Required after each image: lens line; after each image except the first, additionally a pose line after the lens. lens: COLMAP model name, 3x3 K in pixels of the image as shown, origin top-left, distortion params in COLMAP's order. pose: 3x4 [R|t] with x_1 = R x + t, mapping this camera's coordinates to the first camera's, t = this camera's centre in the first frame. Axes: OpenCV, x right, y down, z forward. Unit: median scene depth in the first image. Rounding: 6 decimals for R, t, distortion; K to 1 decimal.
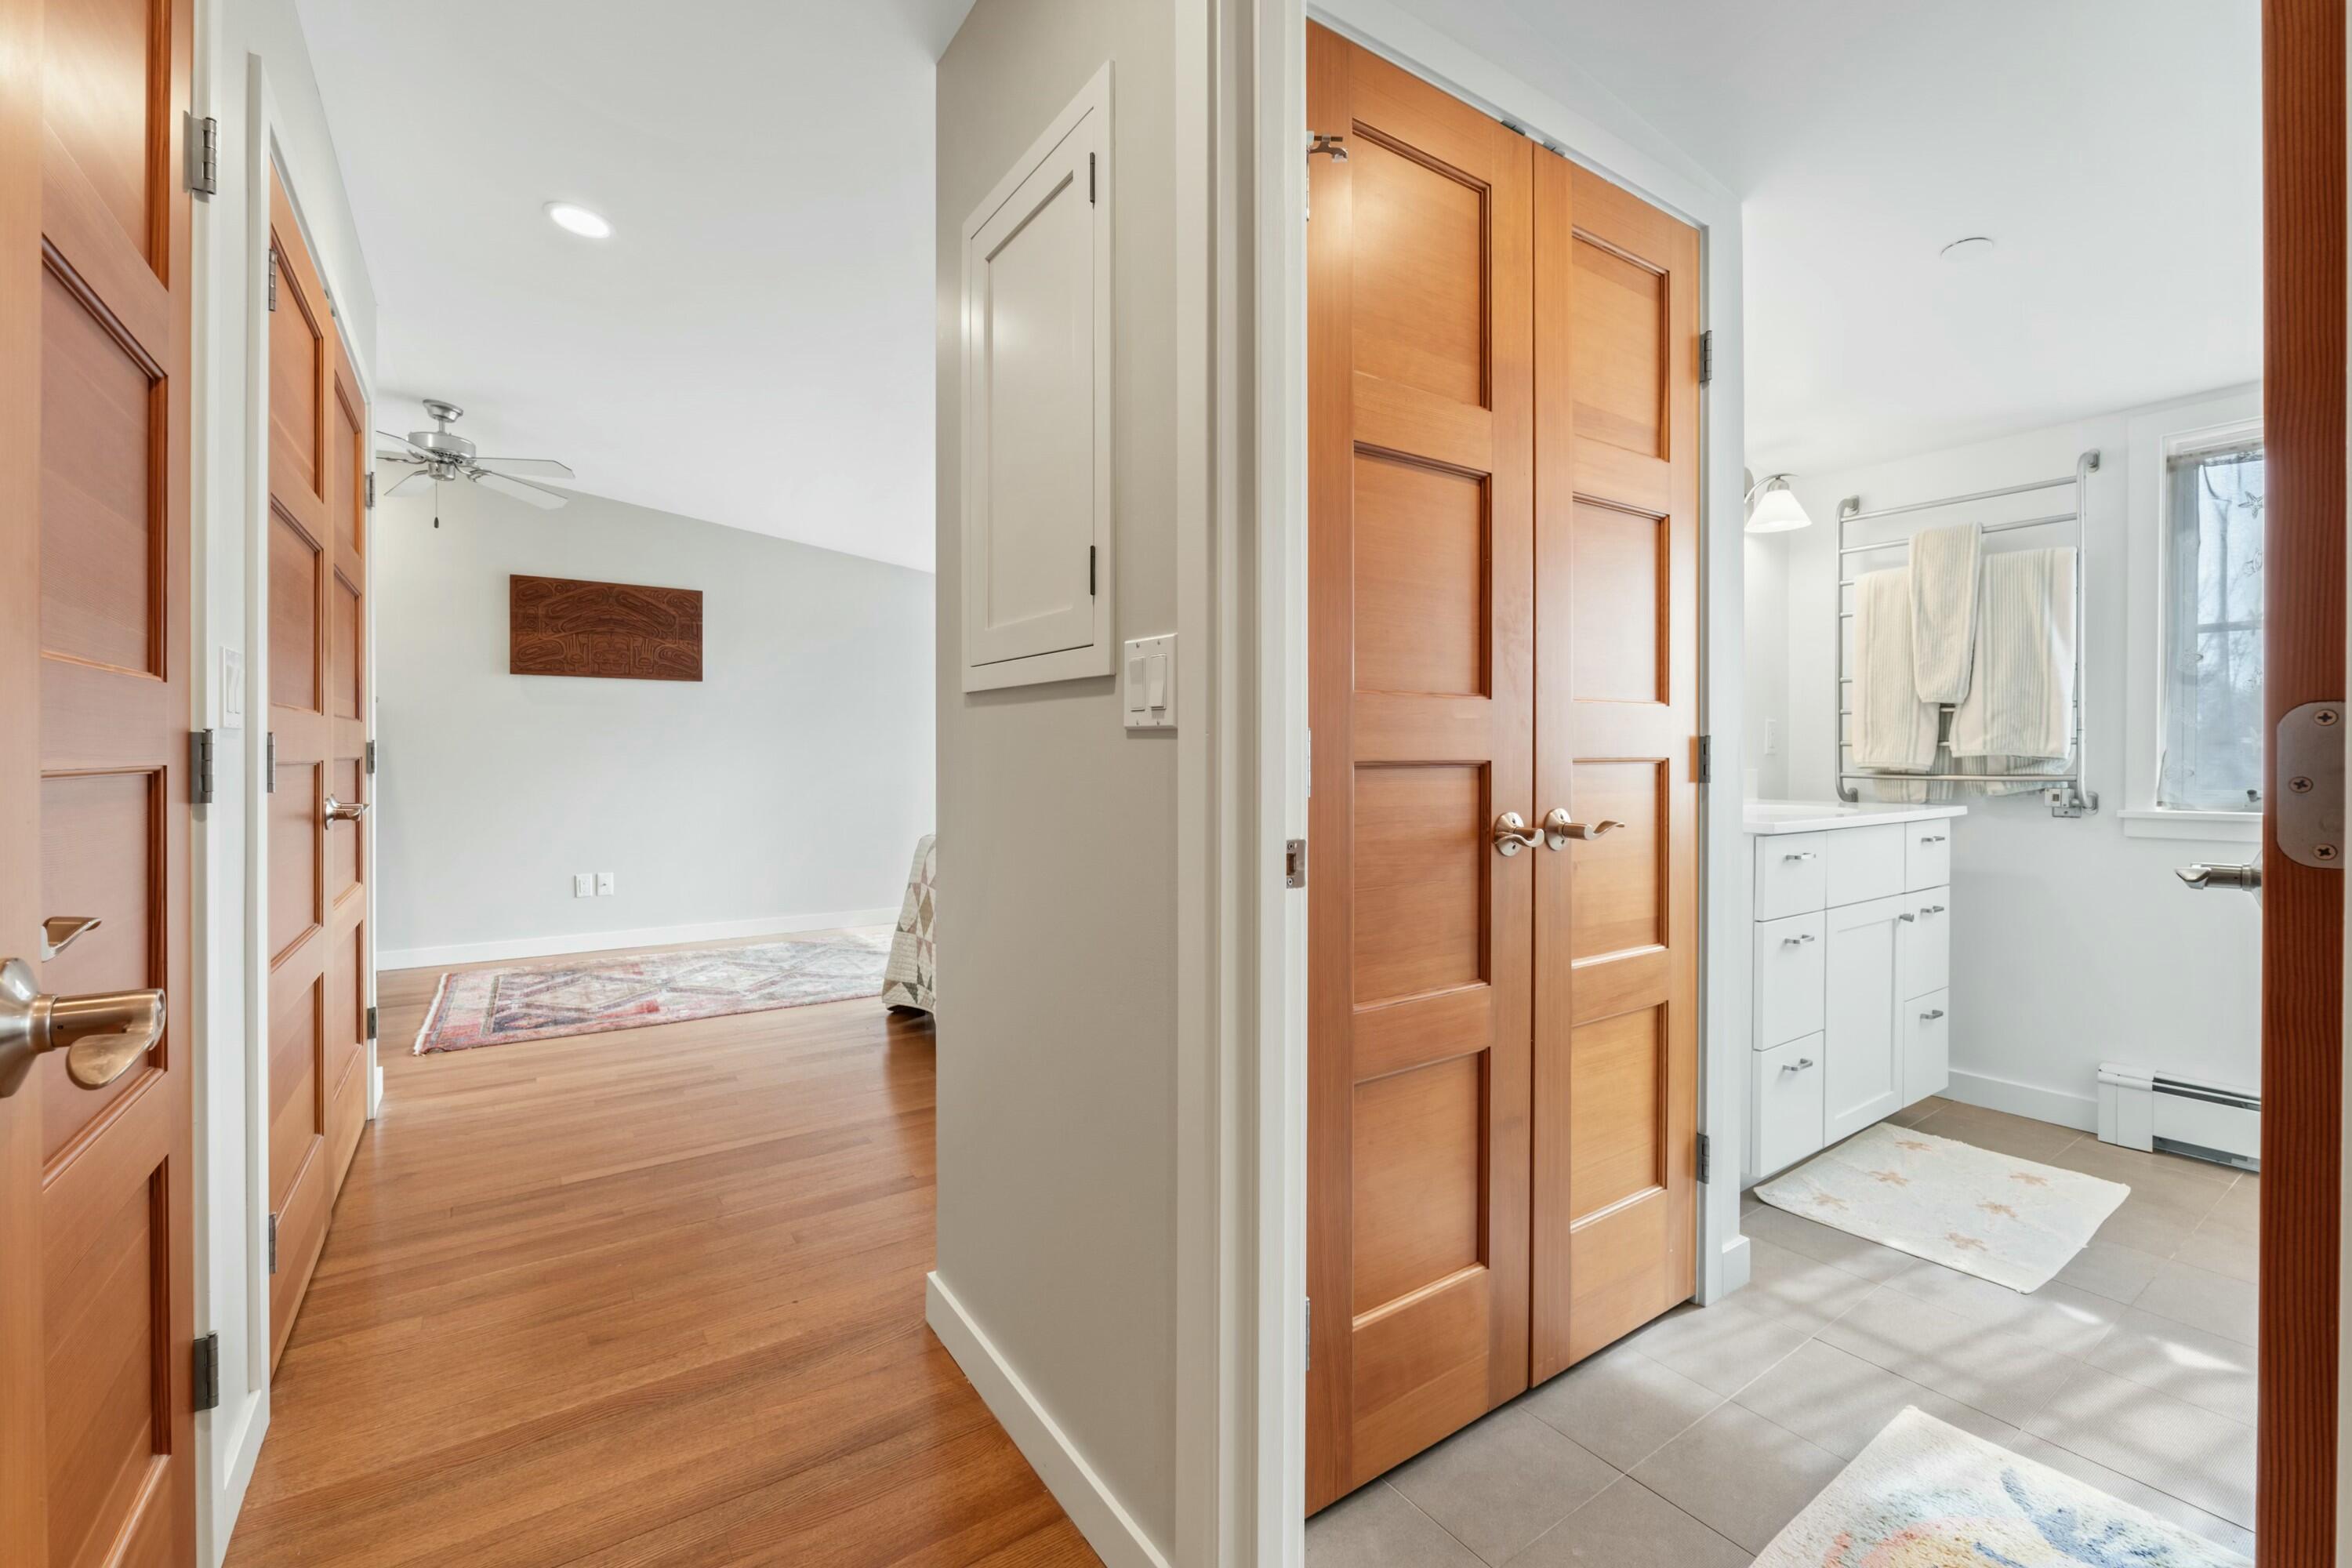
lens RADIAL K [[1004.1, 0, 1171.9], [0, 1004.1, 764.0], [0, 0, 1]] dist [-0.010558, -0.000007]
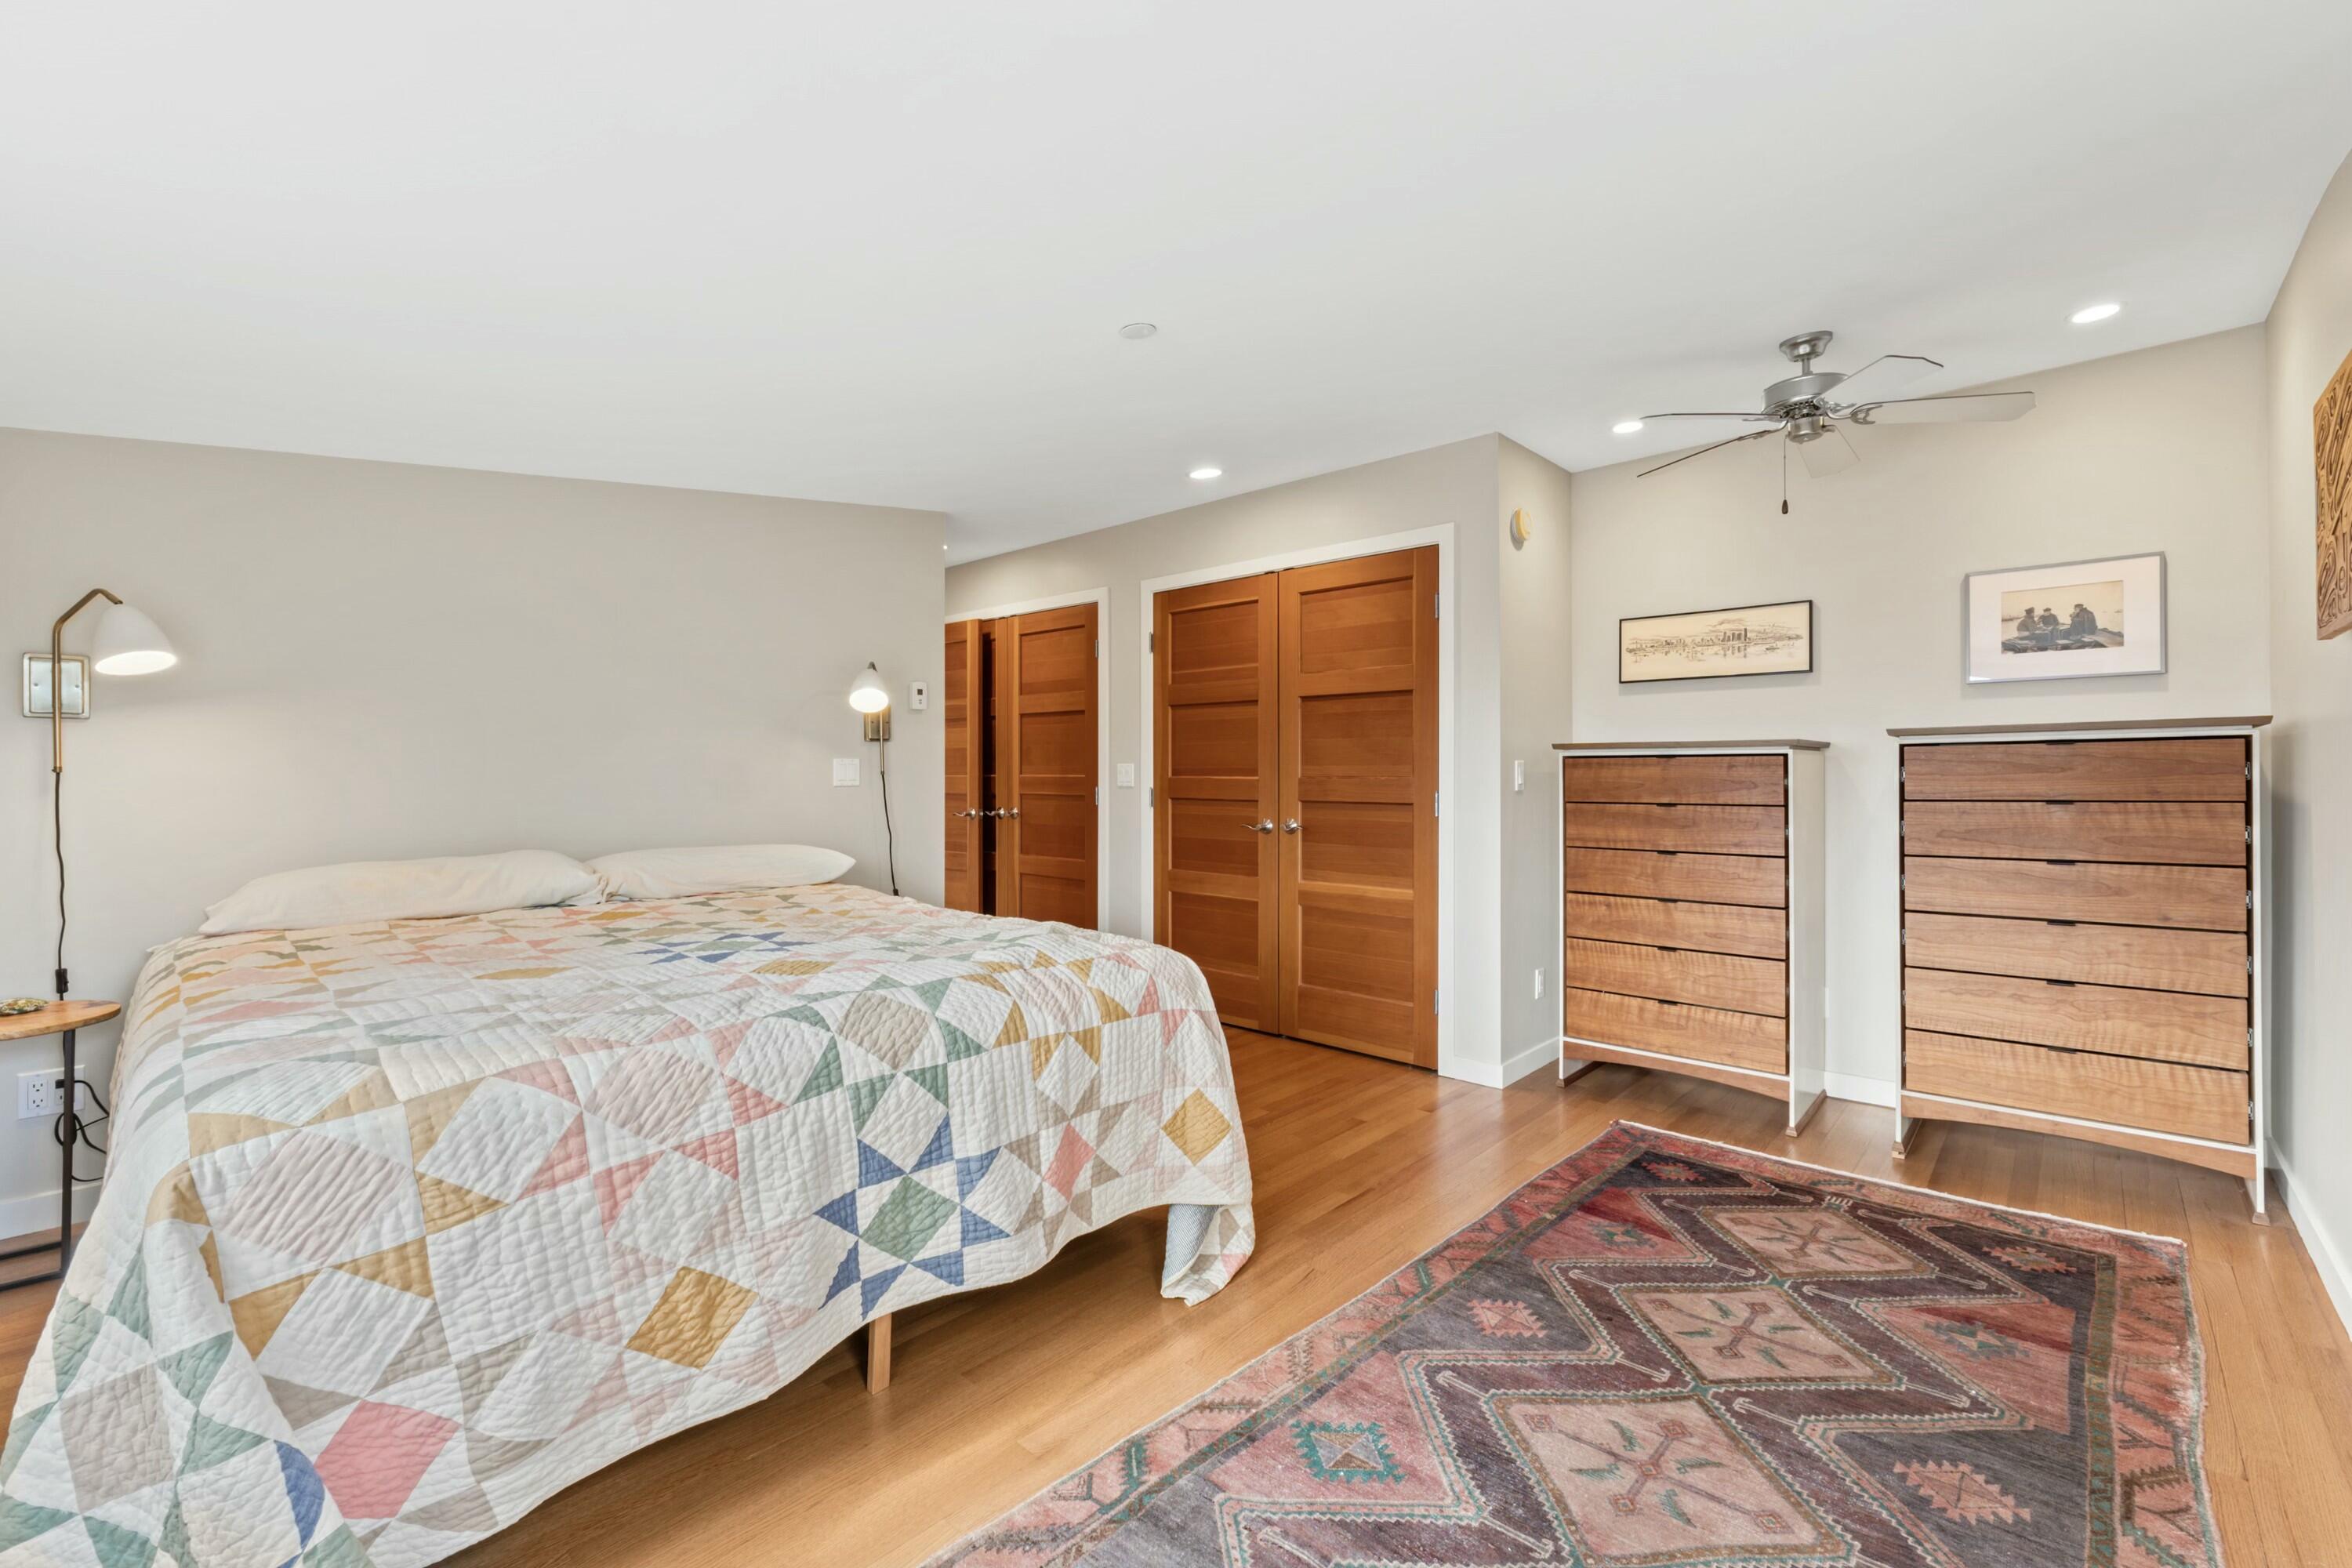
lens RADIAL K [[1004.1, 0, 1182.6], [0, 1004.1, 770.4], [0, 0, 1]] dist [-0.010558, -0.000007]
pose [[-0.971330, 0.001252, -0.237733, -0.089796], [-0.001051, 0.999954, 0.009563, -0.043518], [0.237734, 0.009539, -0.971283, 1.385863]]
